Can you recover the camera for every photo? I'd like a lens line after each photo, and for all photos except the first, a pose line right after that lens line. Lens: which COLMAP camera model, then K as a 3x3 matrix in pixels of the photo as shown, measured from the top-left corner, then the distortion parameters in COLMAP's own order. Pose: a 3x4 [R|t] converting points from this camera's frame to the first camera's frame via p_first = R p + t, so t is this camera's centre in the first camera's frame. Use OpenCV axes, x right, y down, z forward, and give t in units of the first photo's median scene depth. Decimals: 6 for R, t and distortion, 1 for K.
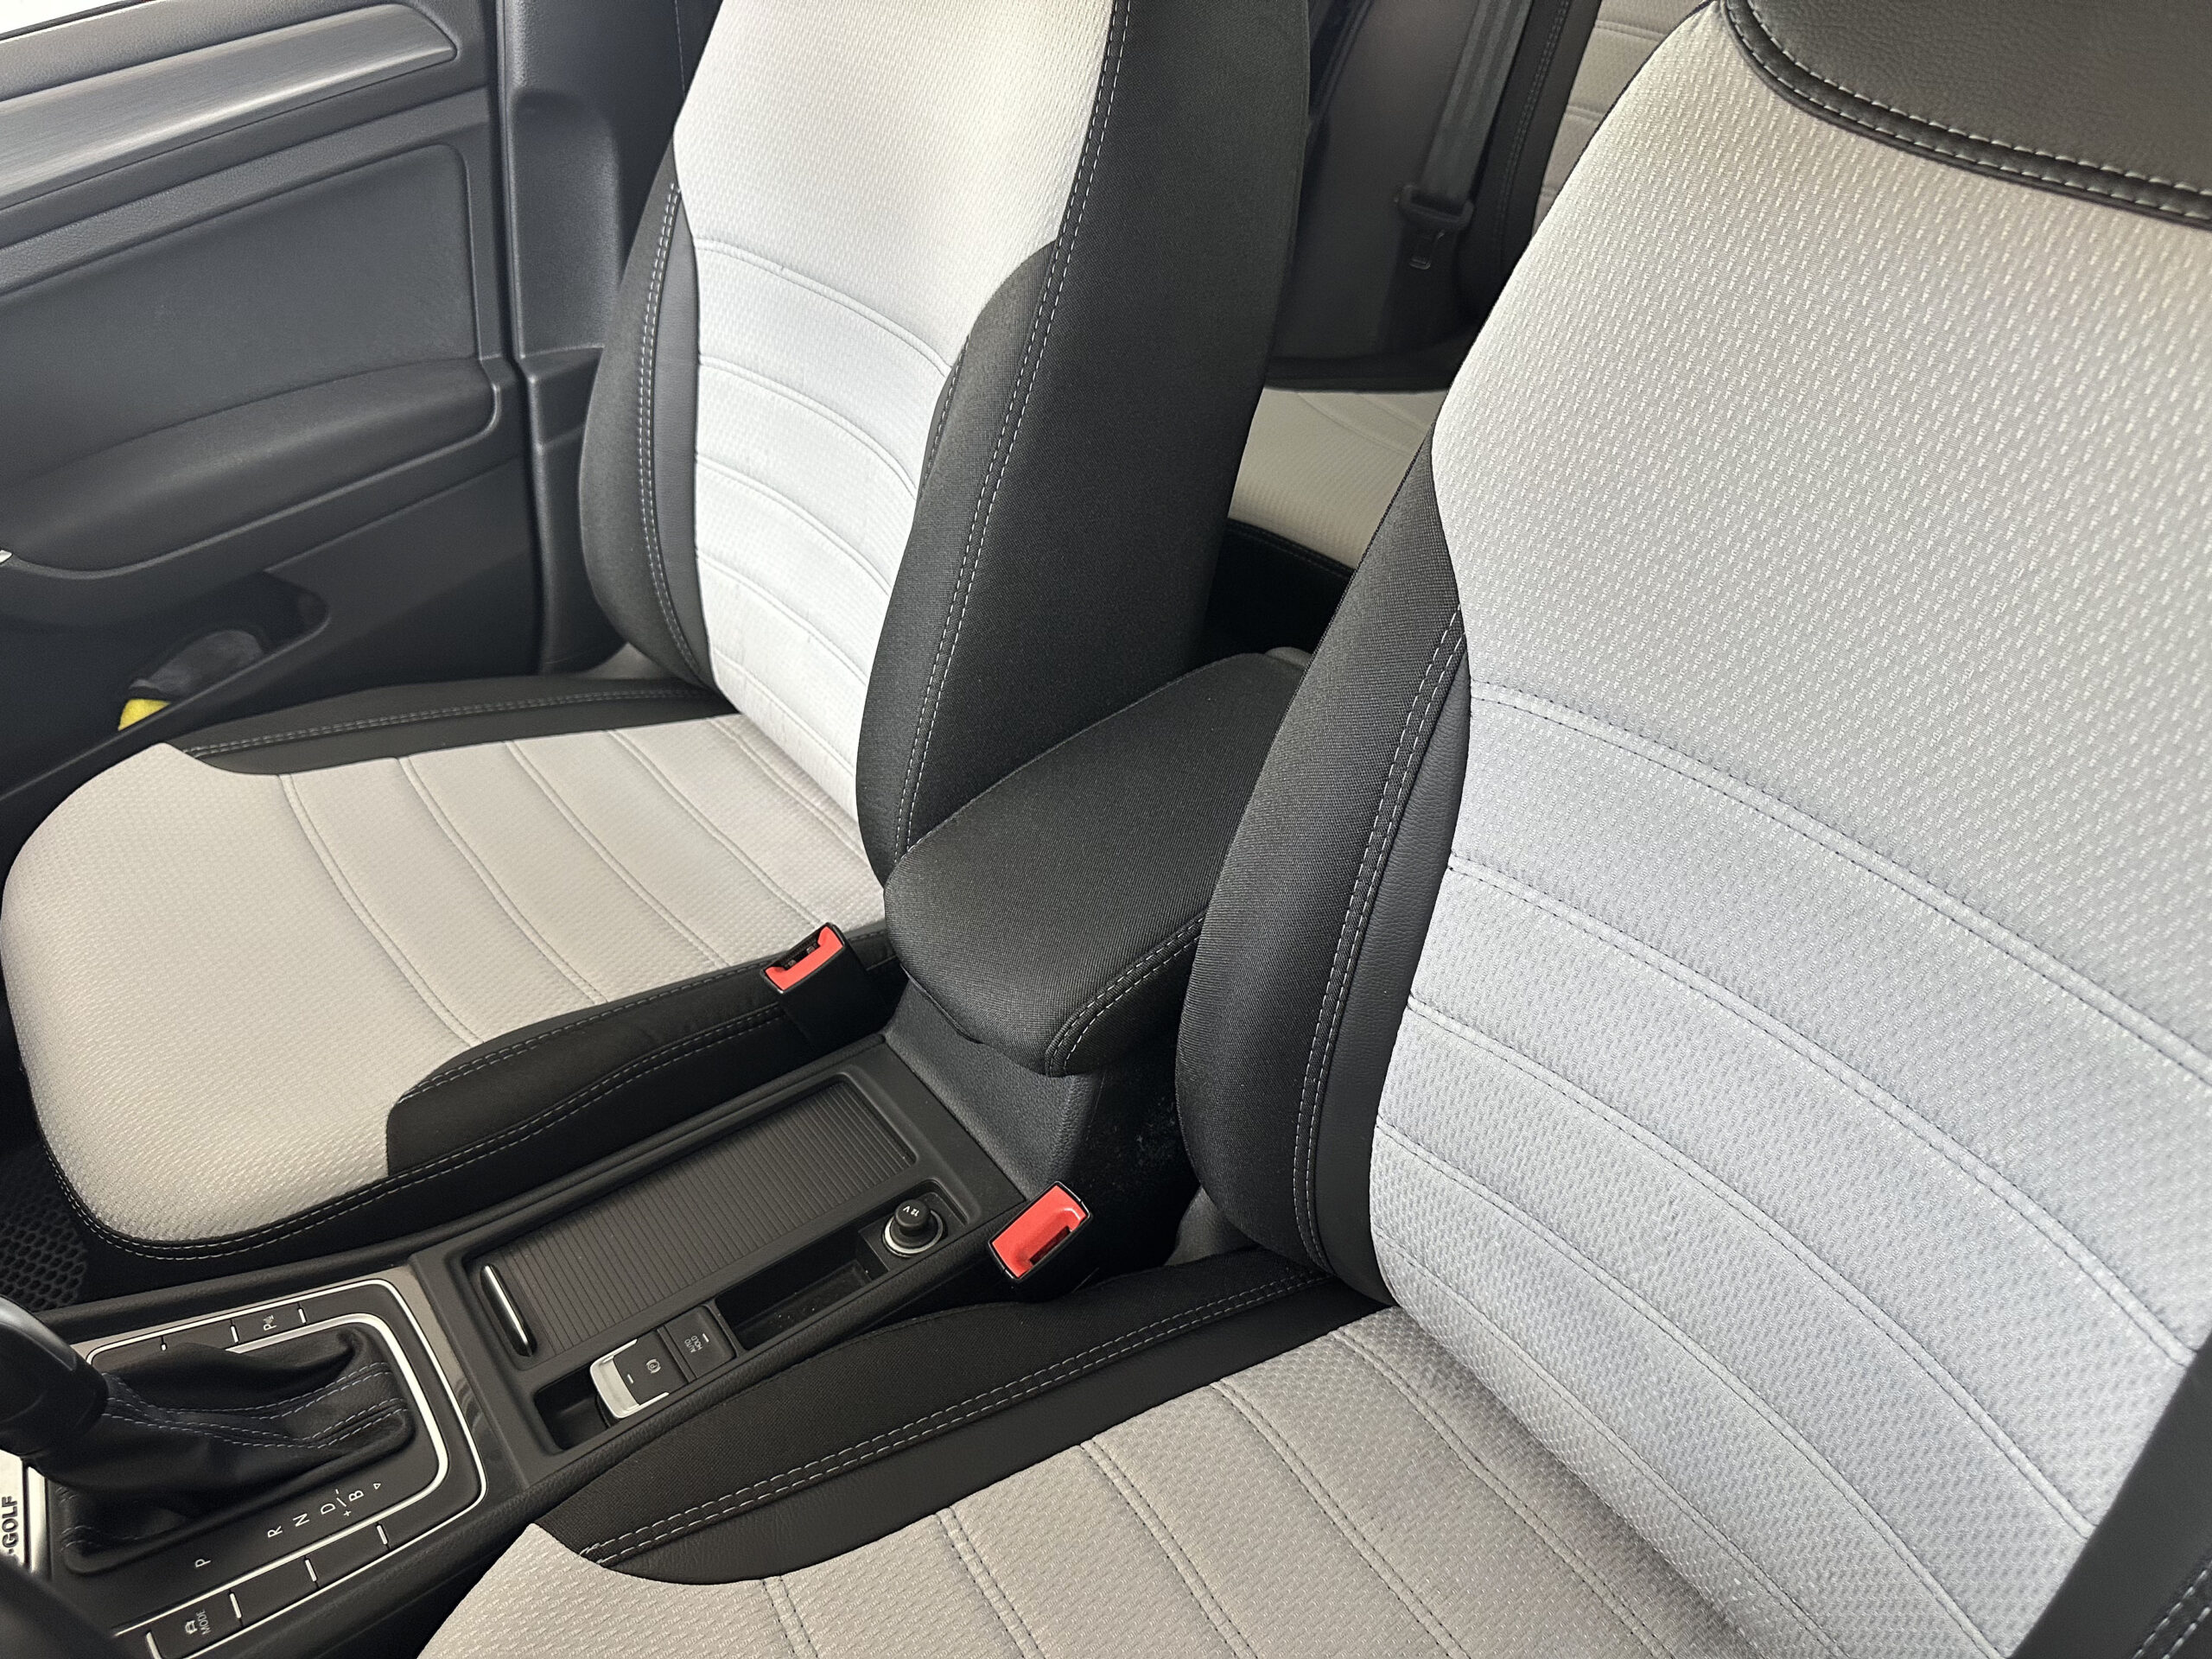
lens RADIAL K [[1530.9, 0, 1070.7], [0, 1530.9, 831.1], [0, 0, 1]] dist [0.039105, -0.034635]
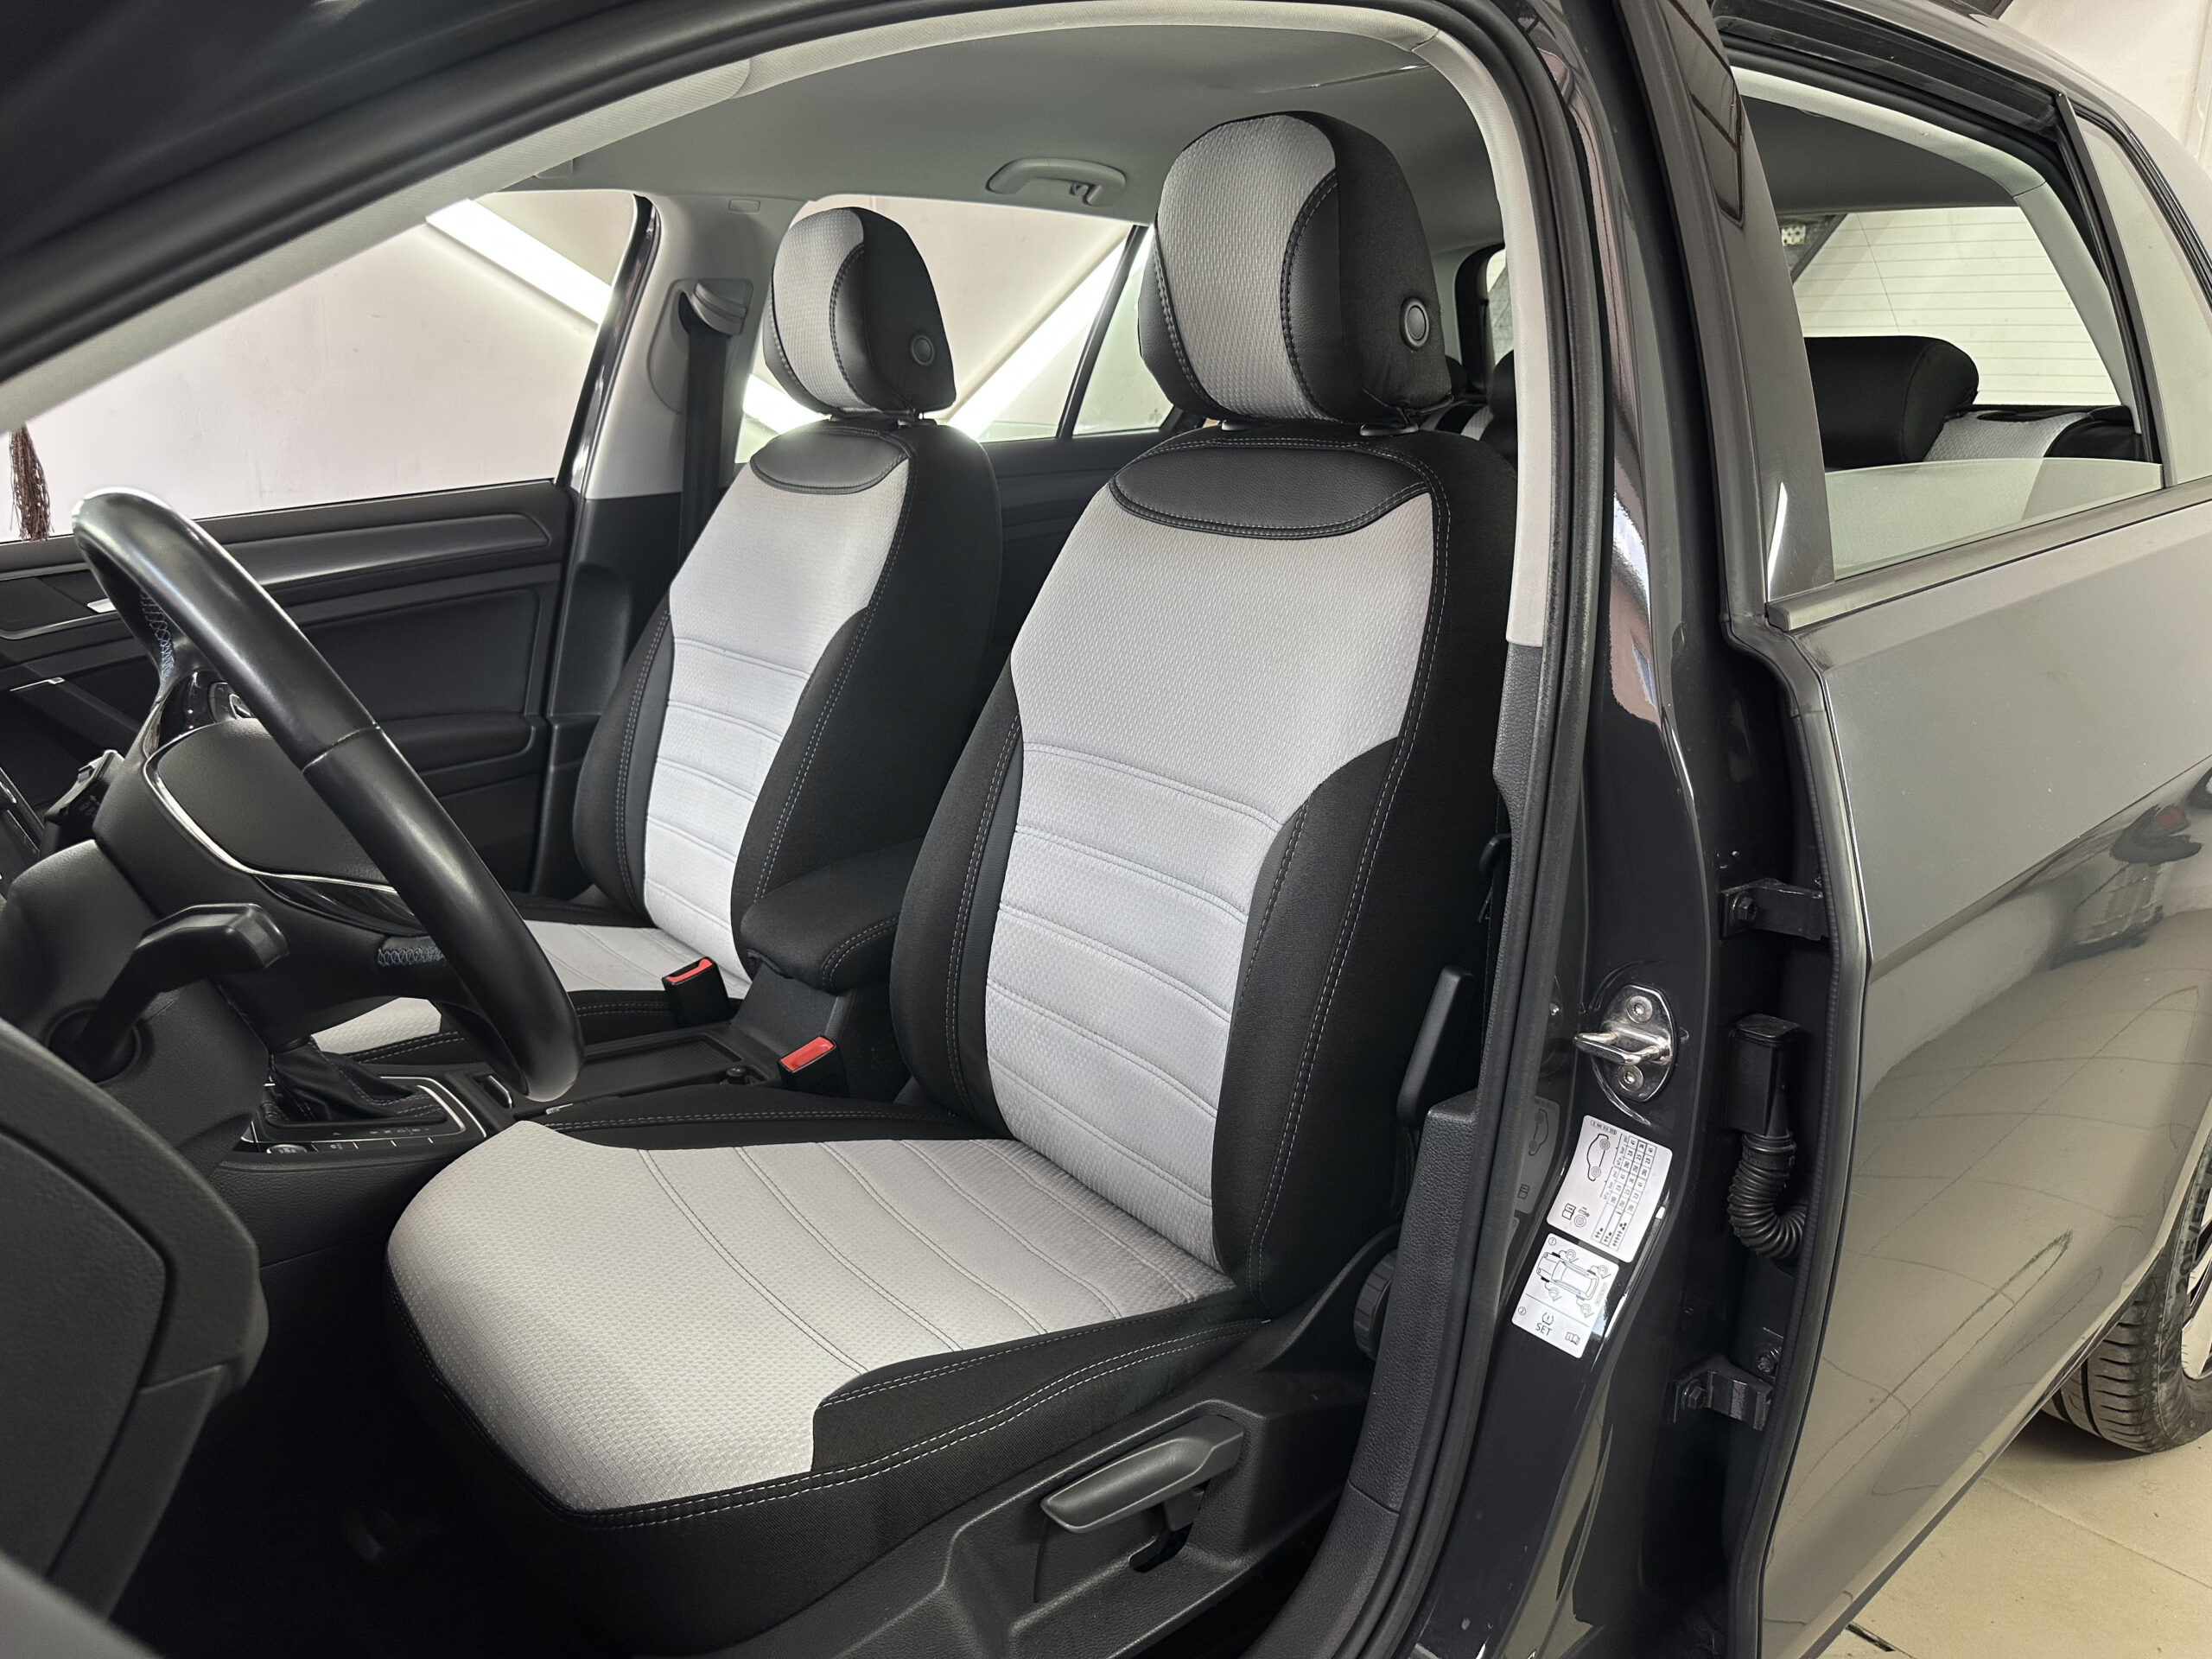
lens RADIAL K [[1579.1, 0, 1106.0], [0, 1579.1, 829.5], [0, 0, 1]] dist [0.085145, -0.141430]
pose [[0.996830, 0.046642, 0.064453, 0.131967], [-0.016876, 0.915650, -0.401622, 0.509602], [-0.077749, 0.399261, 0.913535, -0.570145]]
